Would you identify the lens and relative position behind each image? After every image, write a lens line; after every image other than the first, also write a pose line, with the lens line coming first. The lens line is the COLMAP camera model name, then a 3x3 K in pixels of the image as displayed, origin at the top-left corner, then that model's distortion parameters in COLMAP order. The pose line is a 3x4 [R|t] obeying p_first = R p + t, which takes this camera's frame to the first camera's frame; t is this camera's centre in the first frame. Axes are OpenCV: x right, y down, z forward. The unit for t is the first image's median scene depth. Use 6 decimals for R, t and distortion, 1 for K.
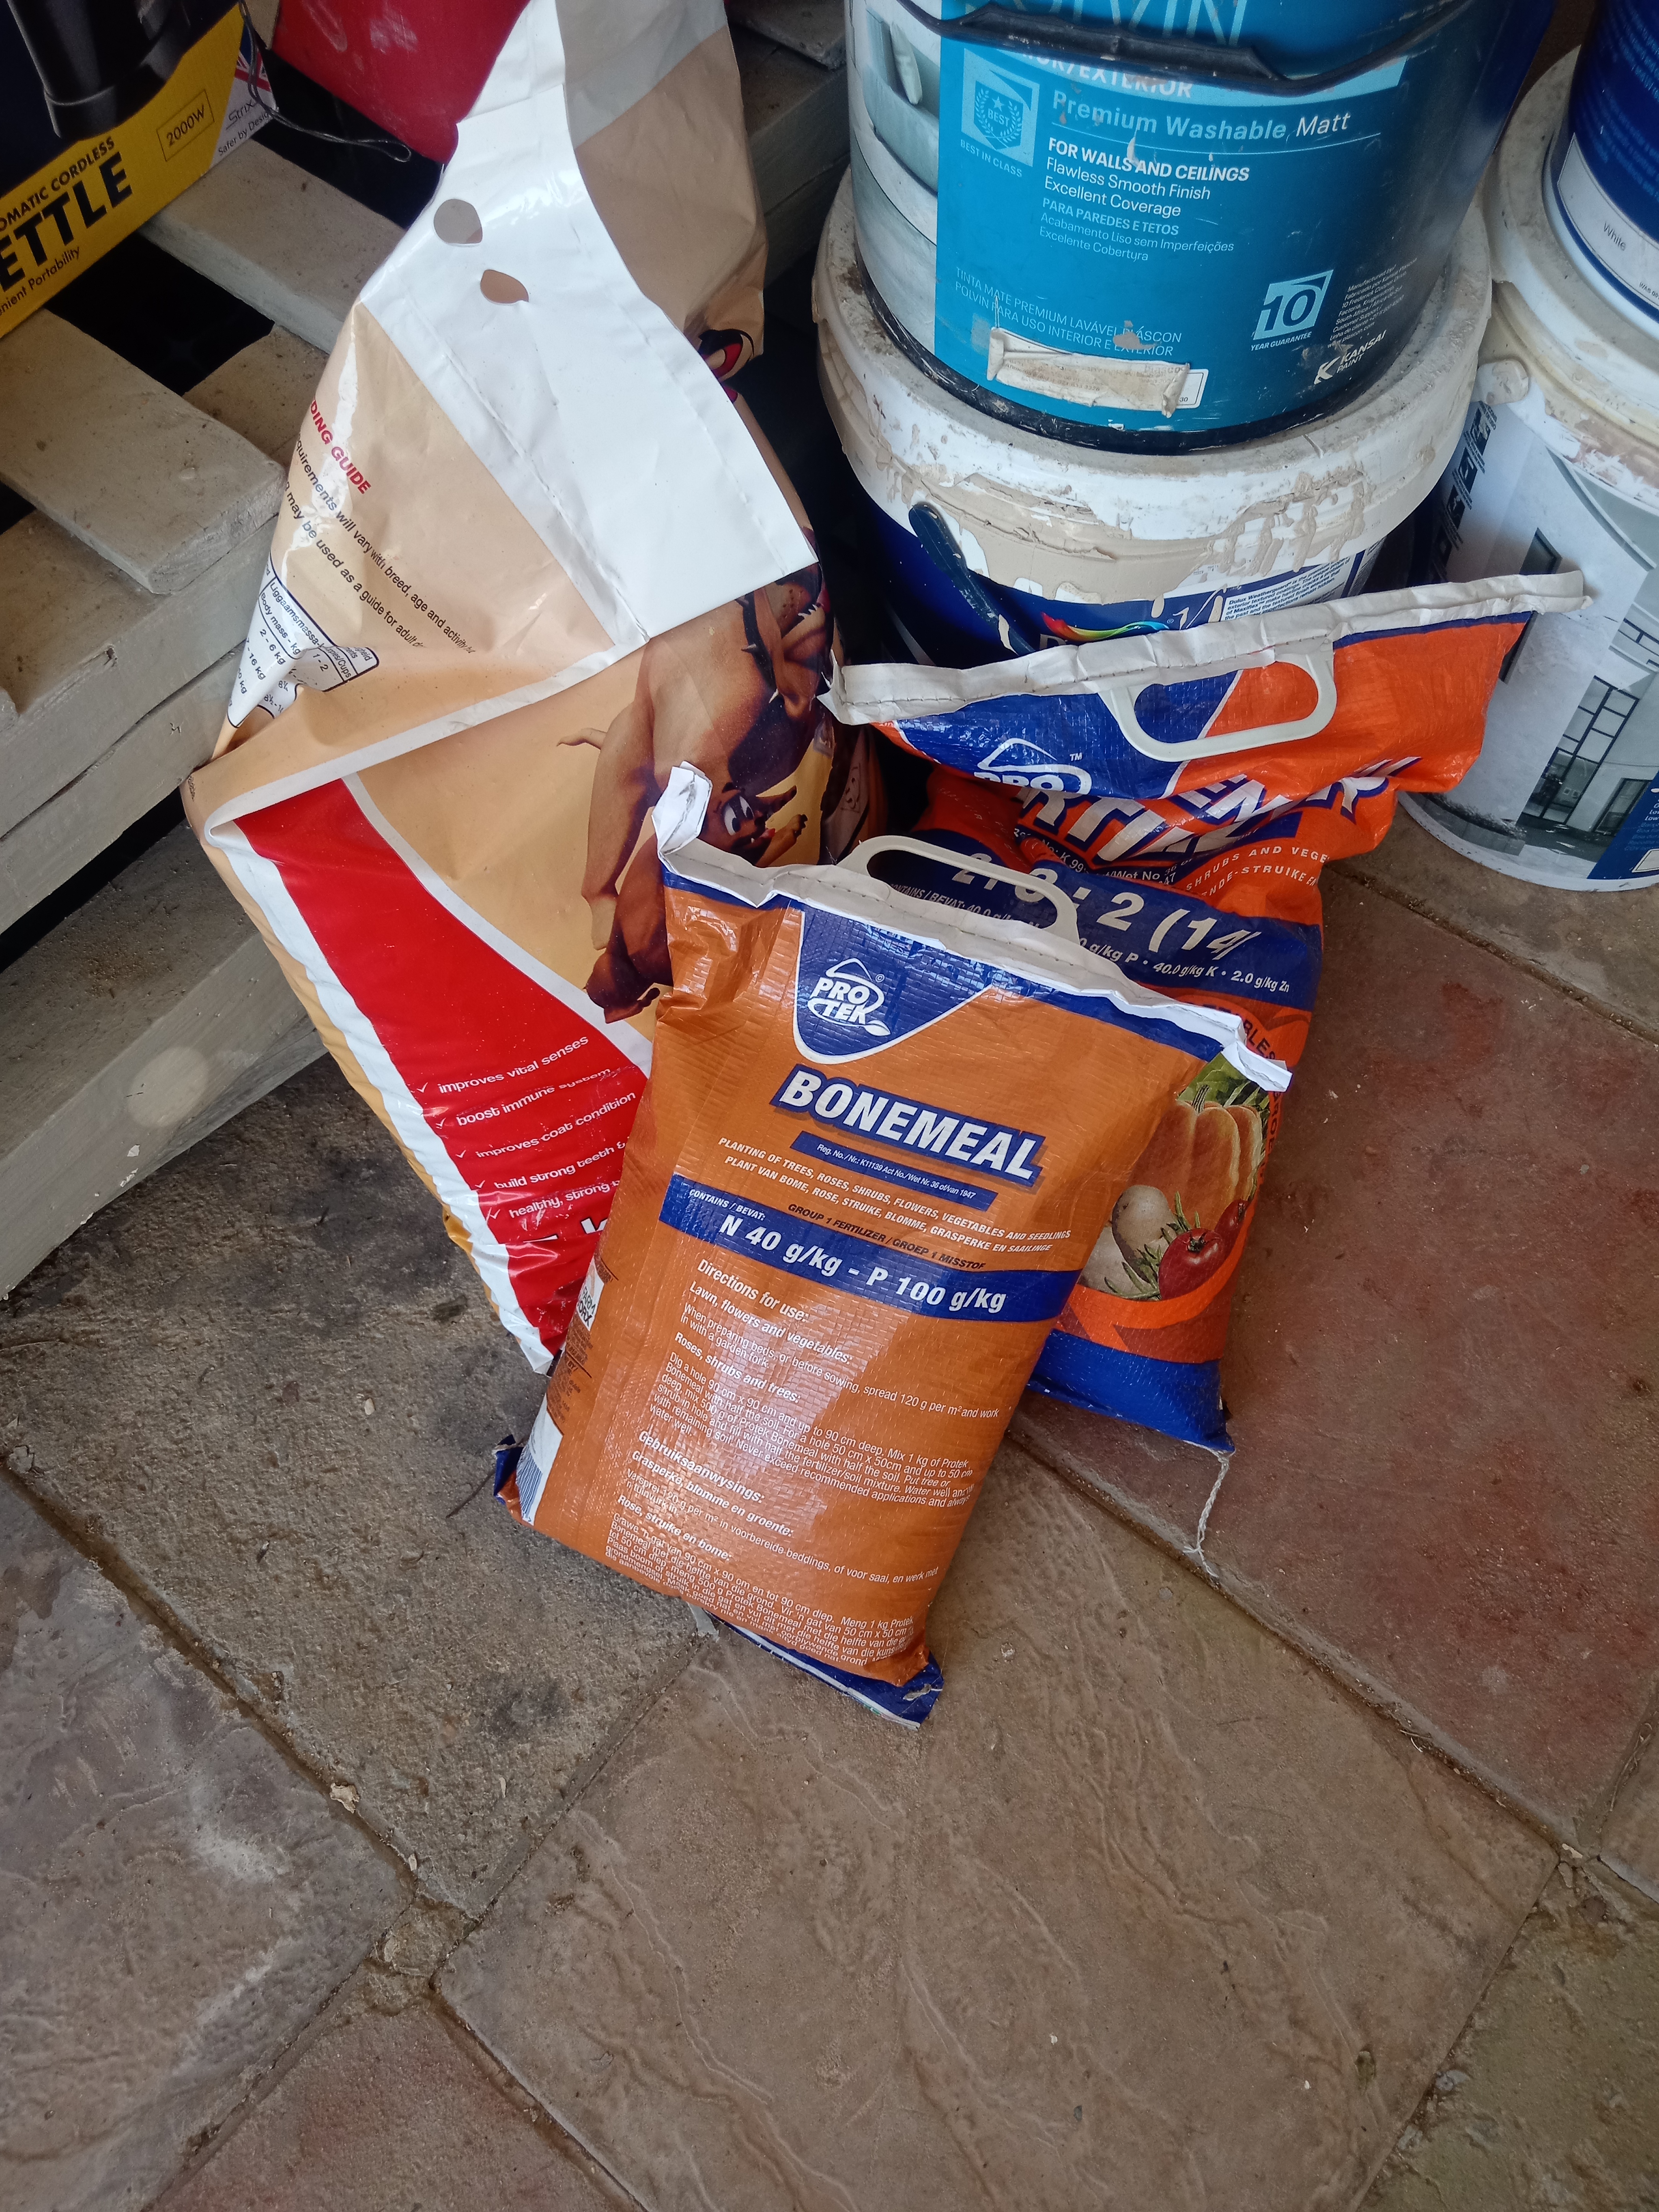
lens RADIAL K [[1723.6, 0, 864.4], [0, 1723.6, 1112.2], [0, 0, 1]] dist [0.008734, -0.014730]
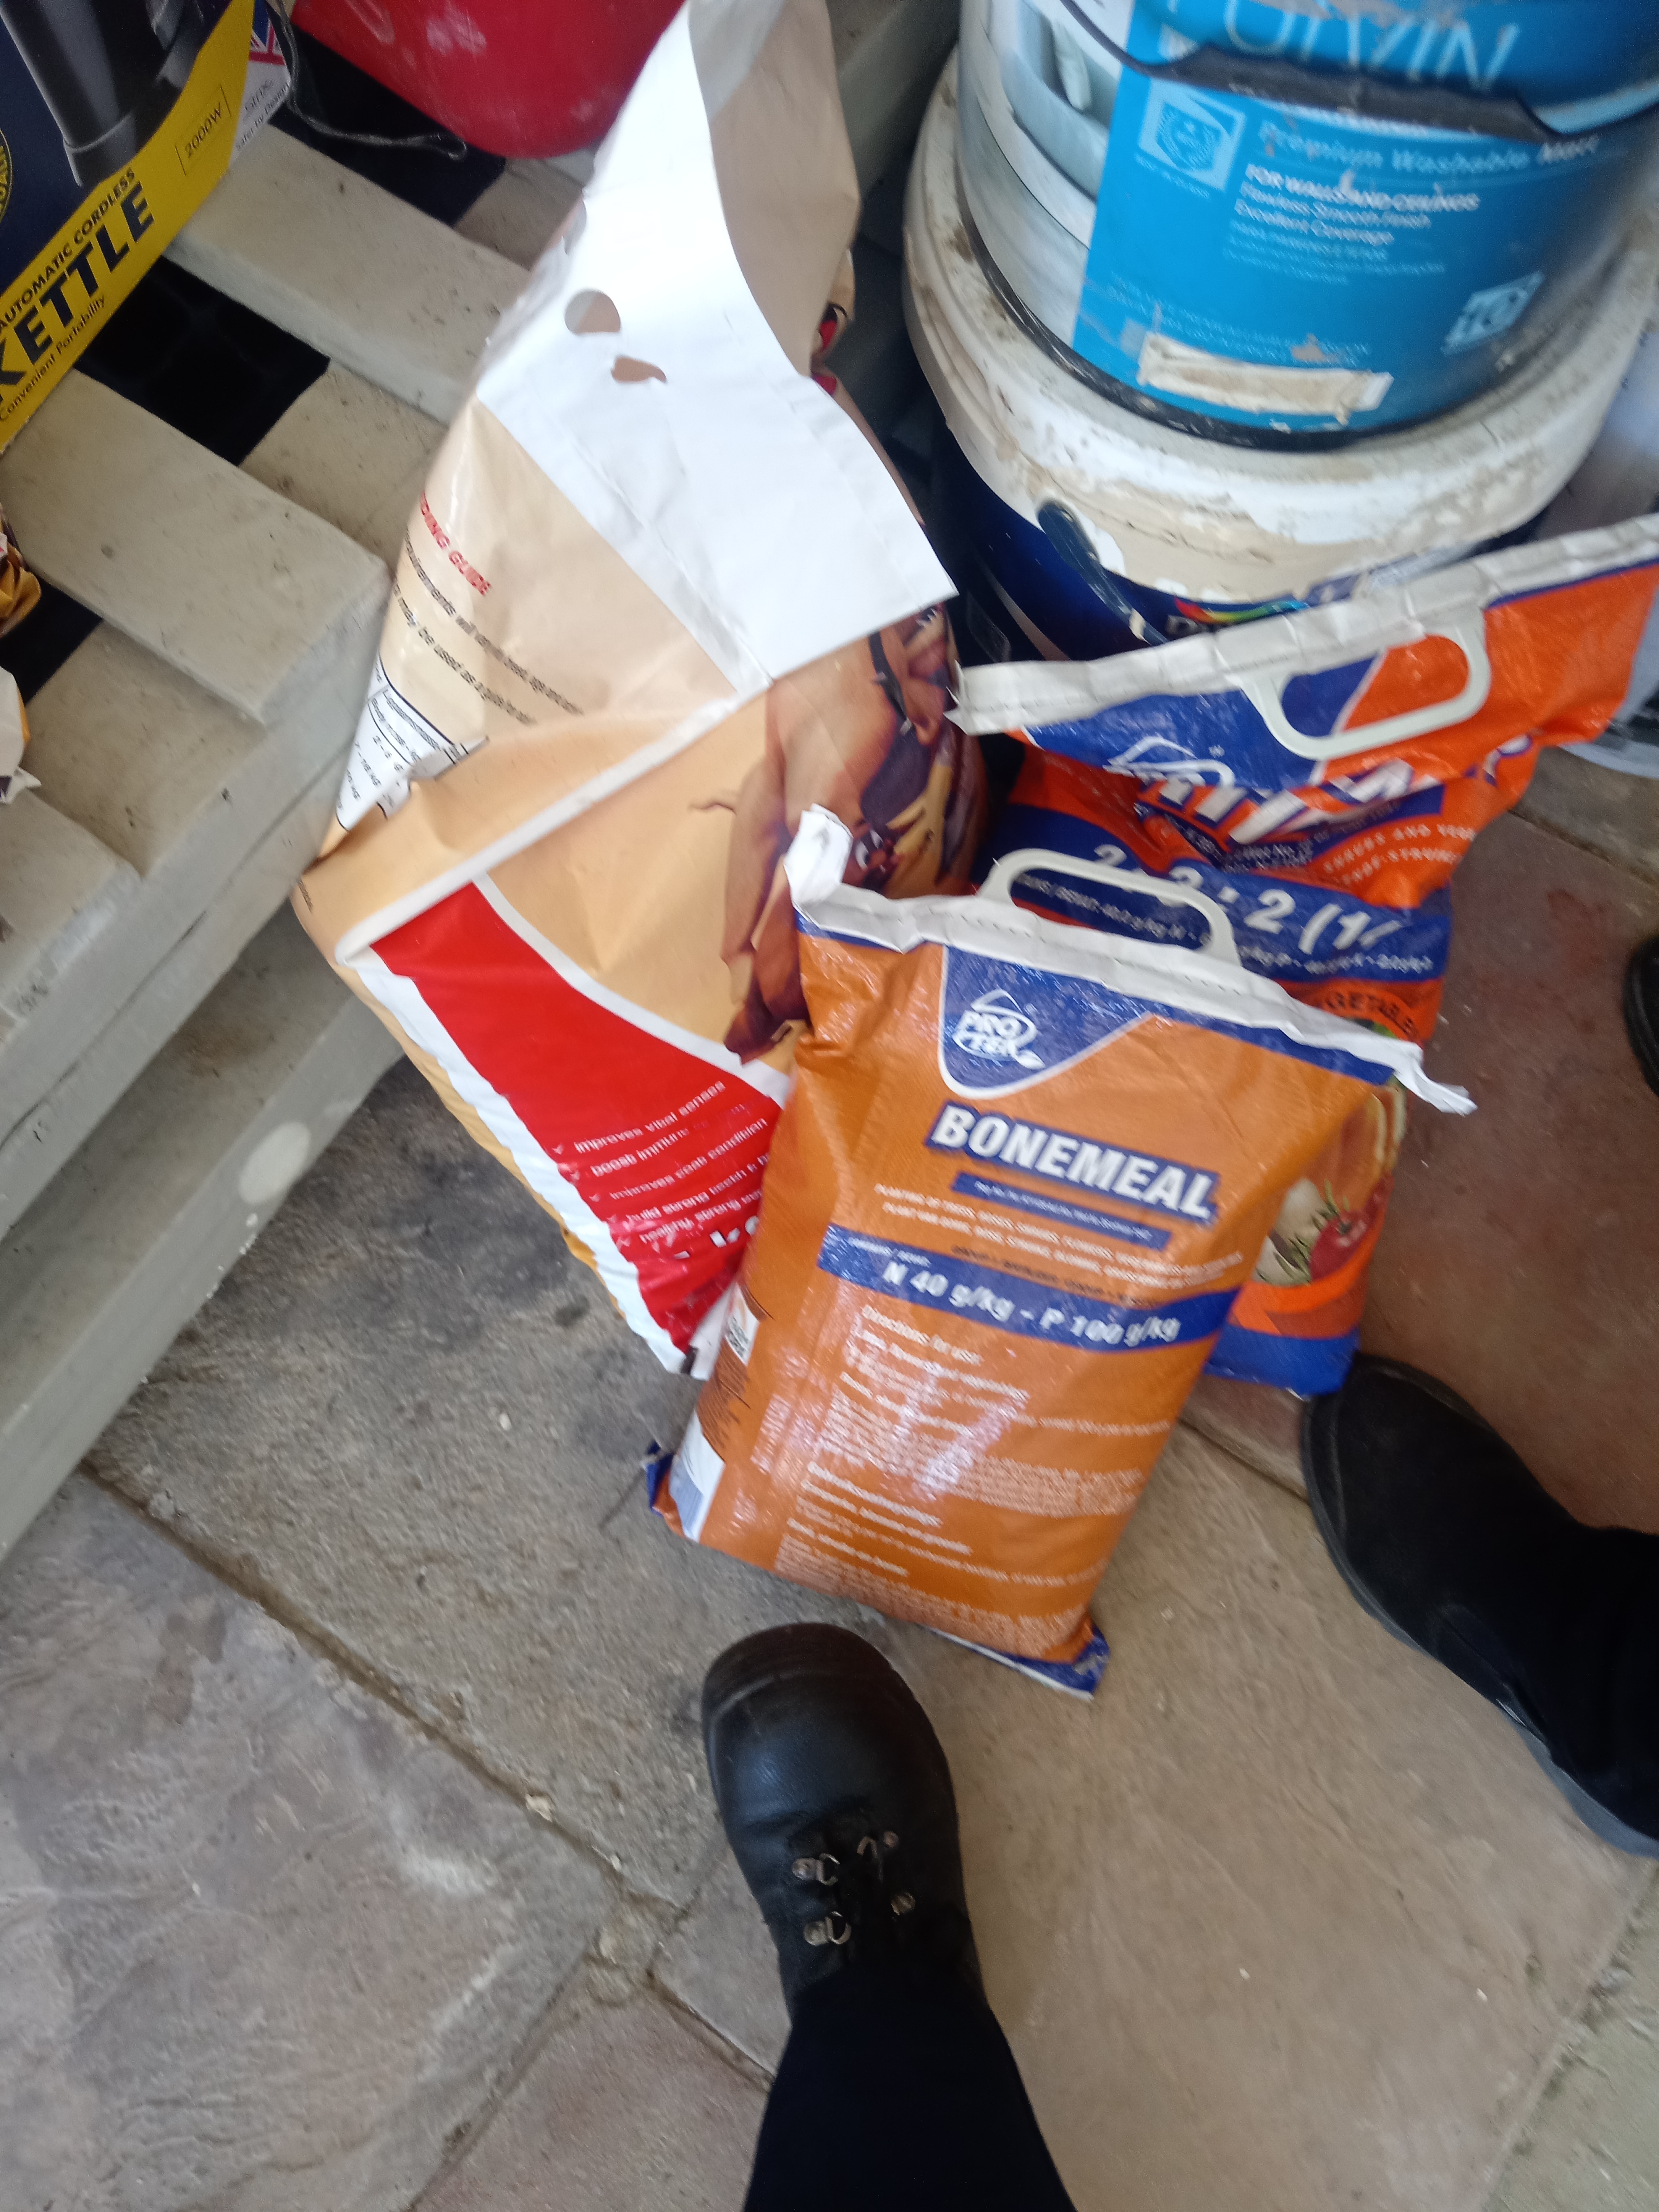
lens RADIAL K [[1734.0, 0, 889.2], [0, 1734.0, 1145.1], [0, 0, 1]] dist [0.004874, -0.016128]
pose [[0.996170, -0.081007, 0.032911, -0.104007], [0.074284, 0.982616, 0.170143, -0.168389], [-0.046122, -0.167047, 0.984870, 0.036328]]
